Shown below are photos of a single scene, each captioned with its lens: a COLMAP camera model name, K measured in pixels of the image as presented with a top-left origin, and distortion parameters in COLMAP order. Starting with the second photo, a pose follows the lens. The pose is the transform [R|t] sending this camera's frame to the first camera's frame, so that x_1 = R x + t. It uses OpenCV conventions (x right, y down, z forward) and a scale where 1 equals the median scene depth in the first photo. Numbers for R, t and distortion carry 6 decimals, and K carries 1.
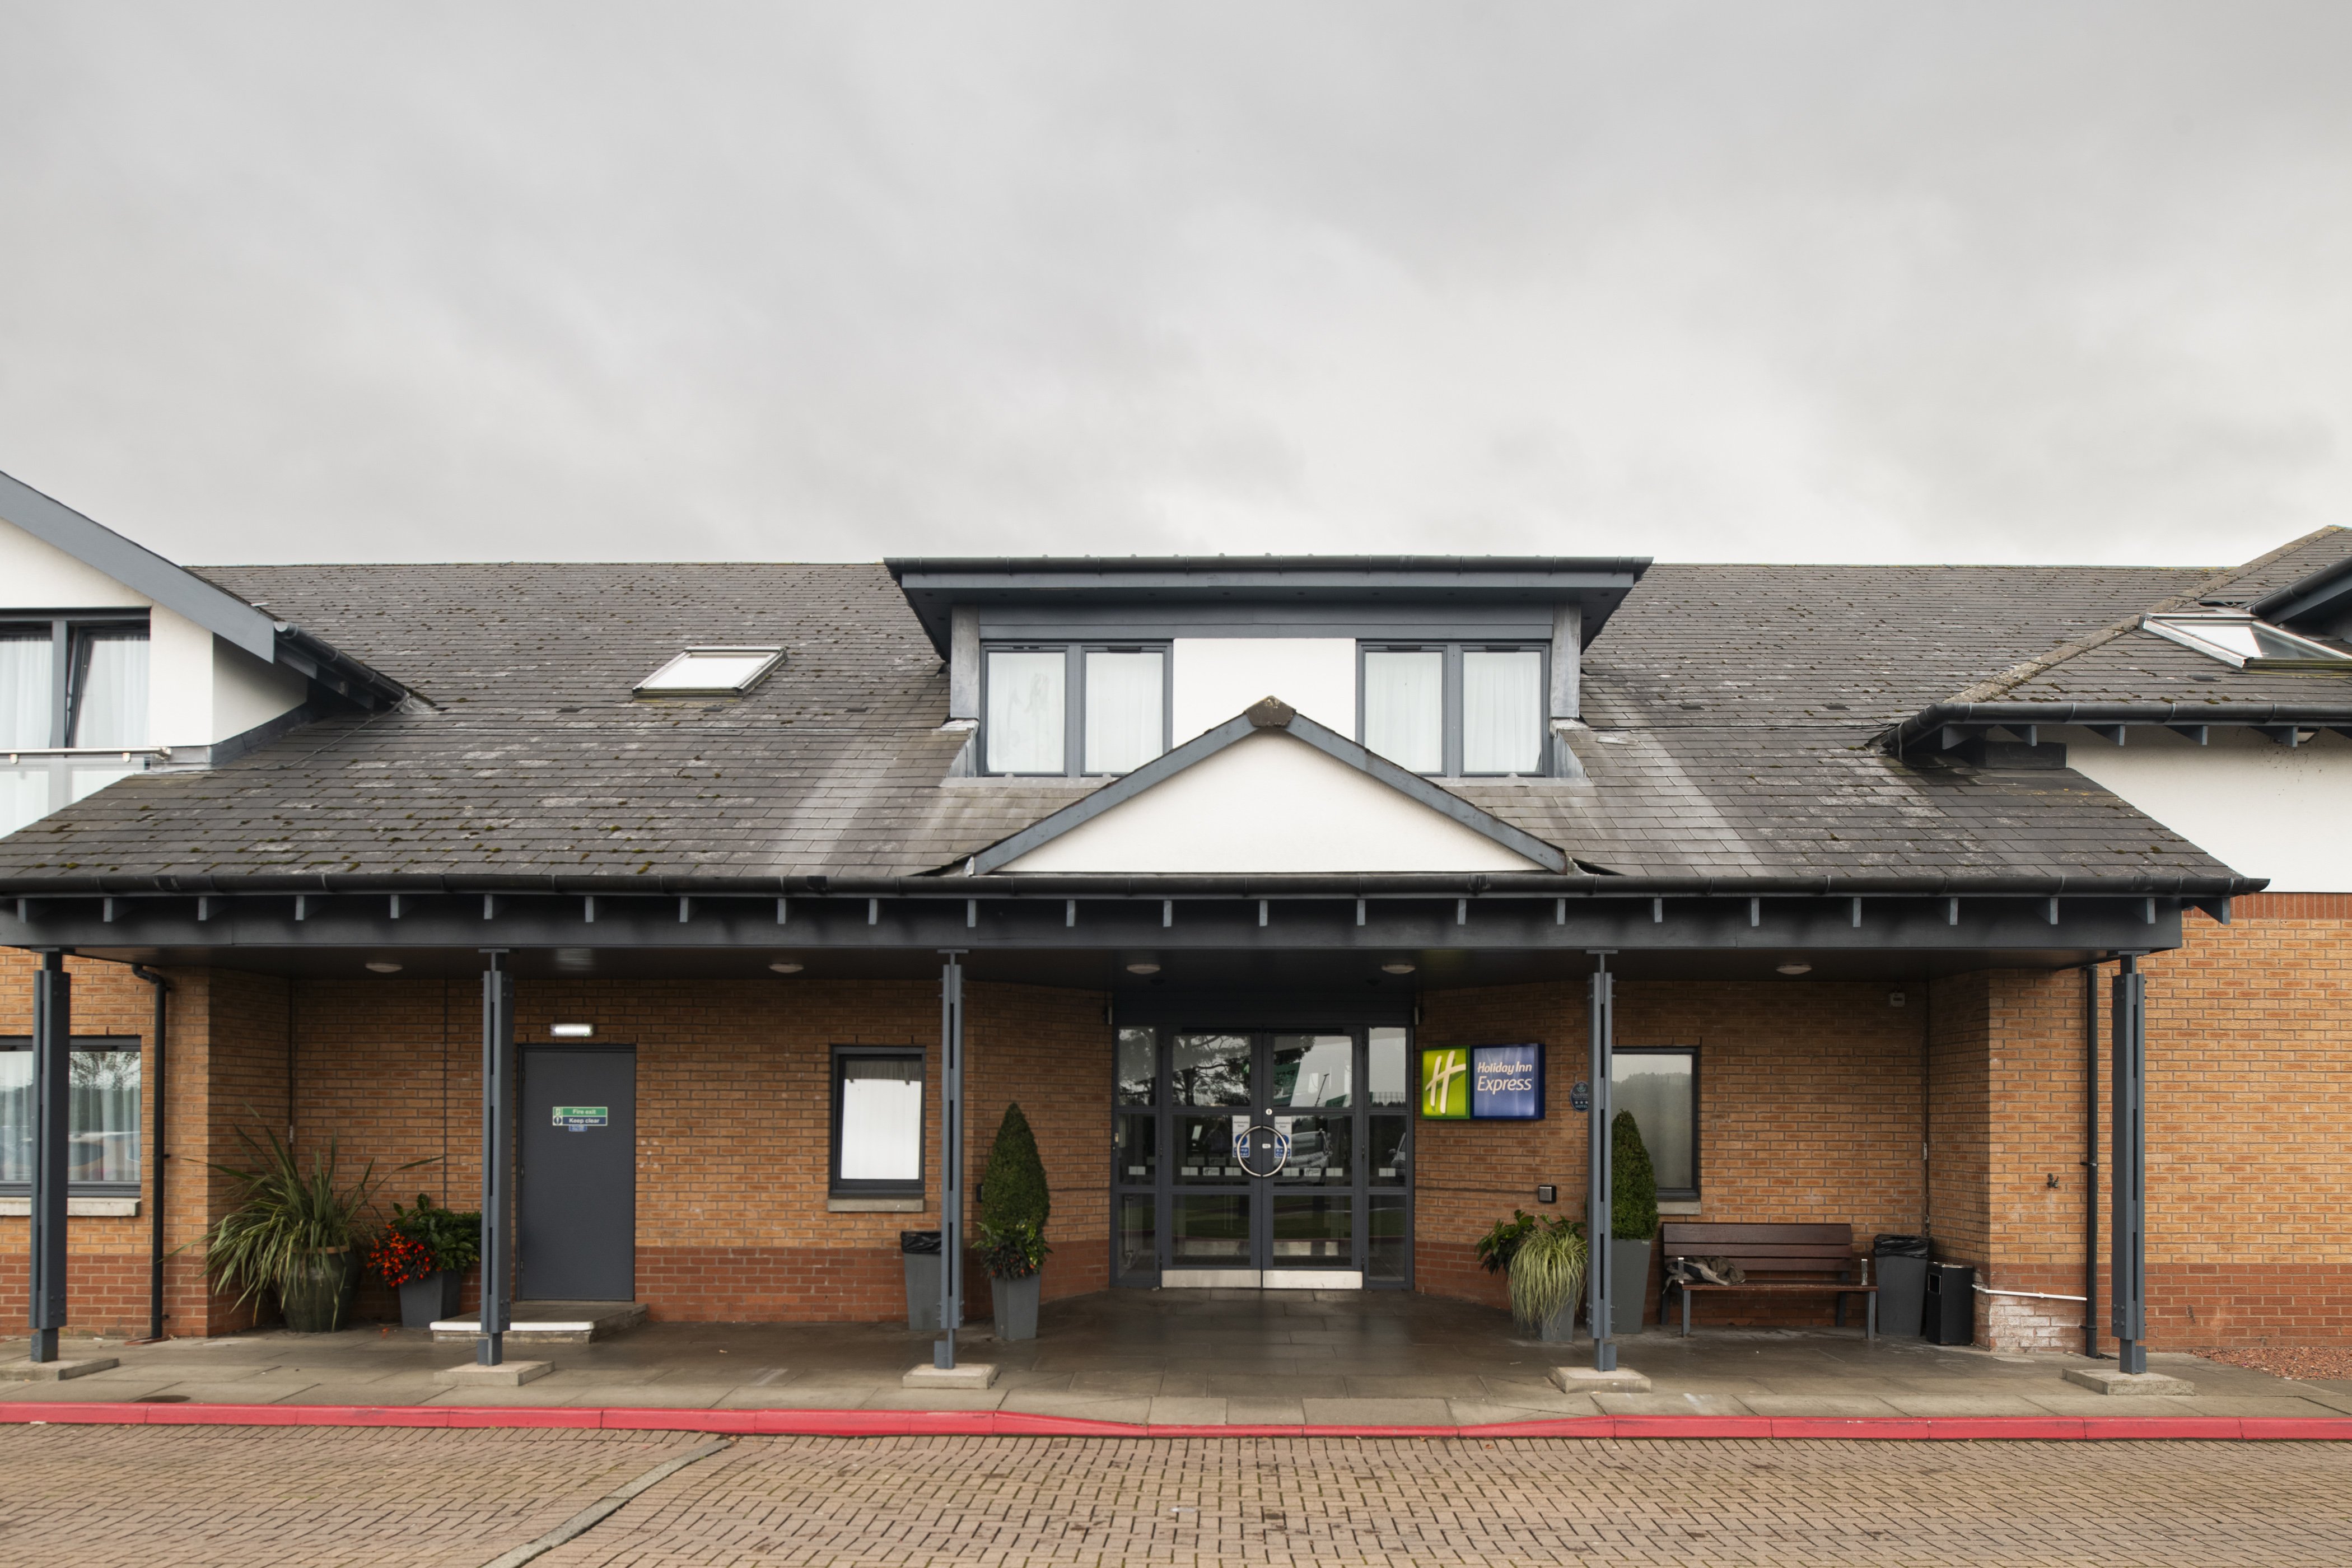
lens RADIAL K [[1601.1, 0, 1176.8], [0, 1601.1, 1111.6], [0, 0, 1]] dist [-0.018365, -0.000010]
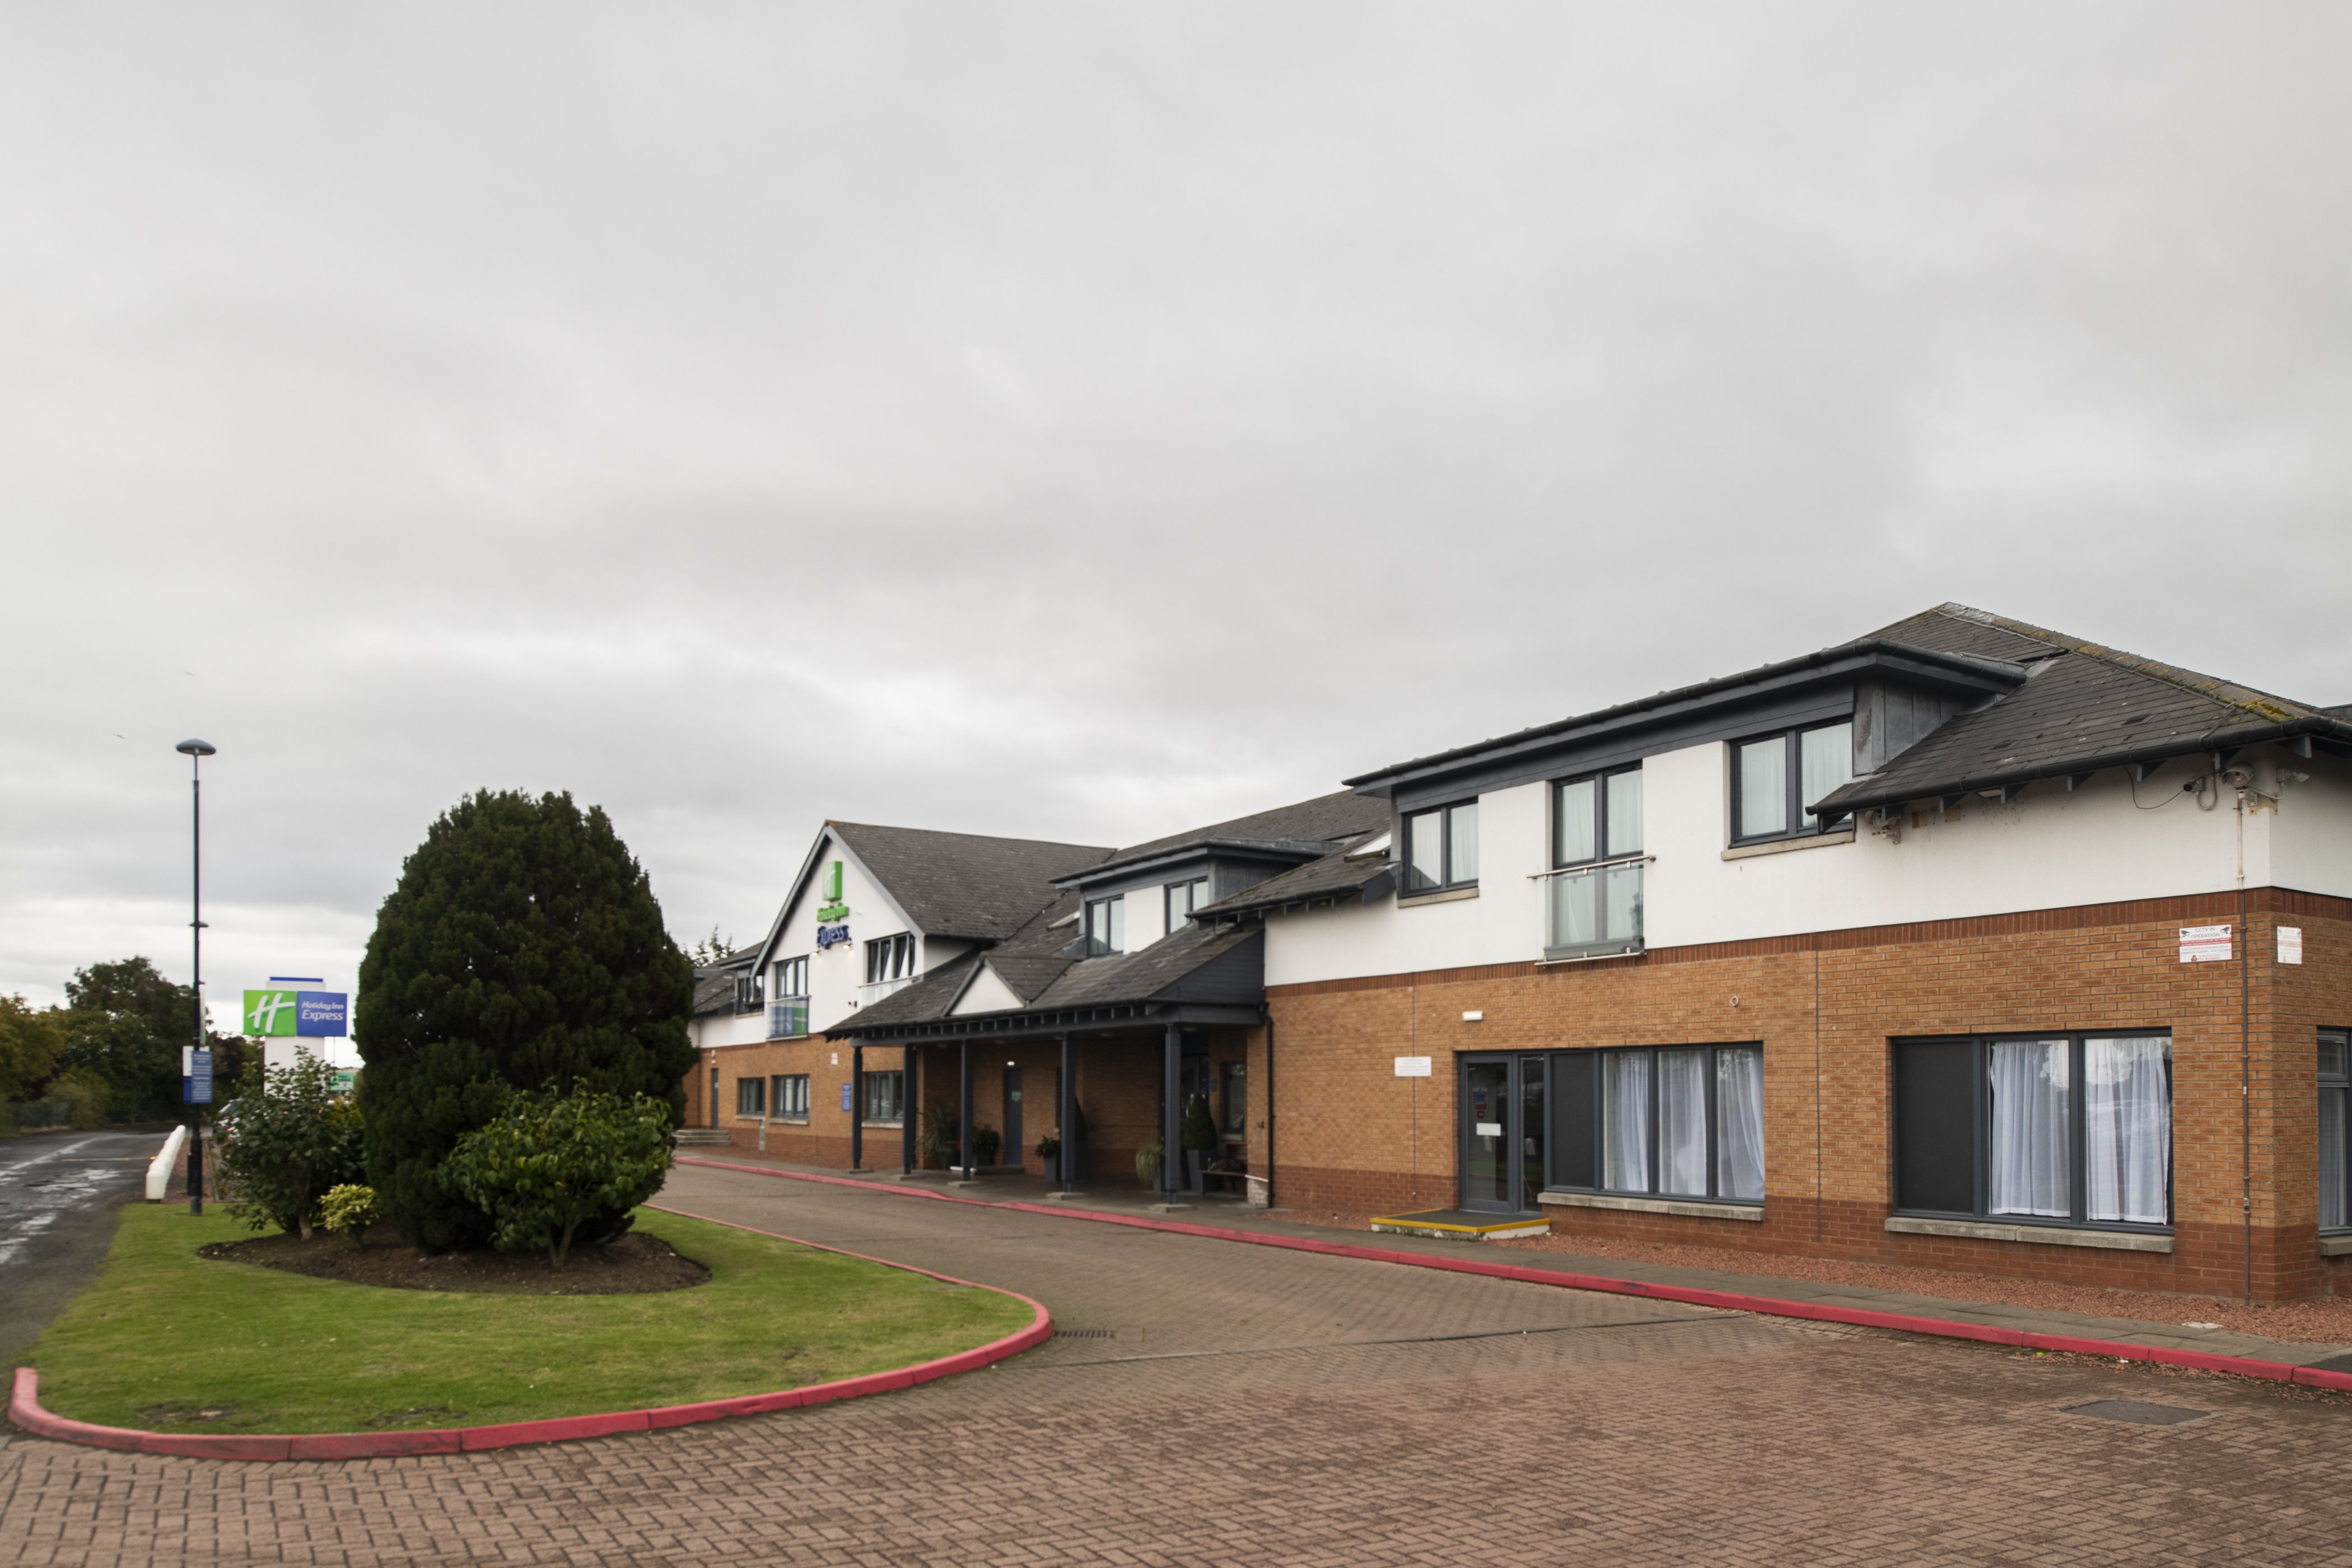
lens RADIAL K [[1548.0, 0, 1179.9], [0, 1548.0, 1058.5], [0, 0, 1]] dist [-0.000858, 0.000164]
pose [[0.548174, -0.023604, -0.836031, 2.201629], [0.010195, 0.999716, -0.021541, -0.000837], [0.836302, 0.003284, 0.548259, -0.210733]]
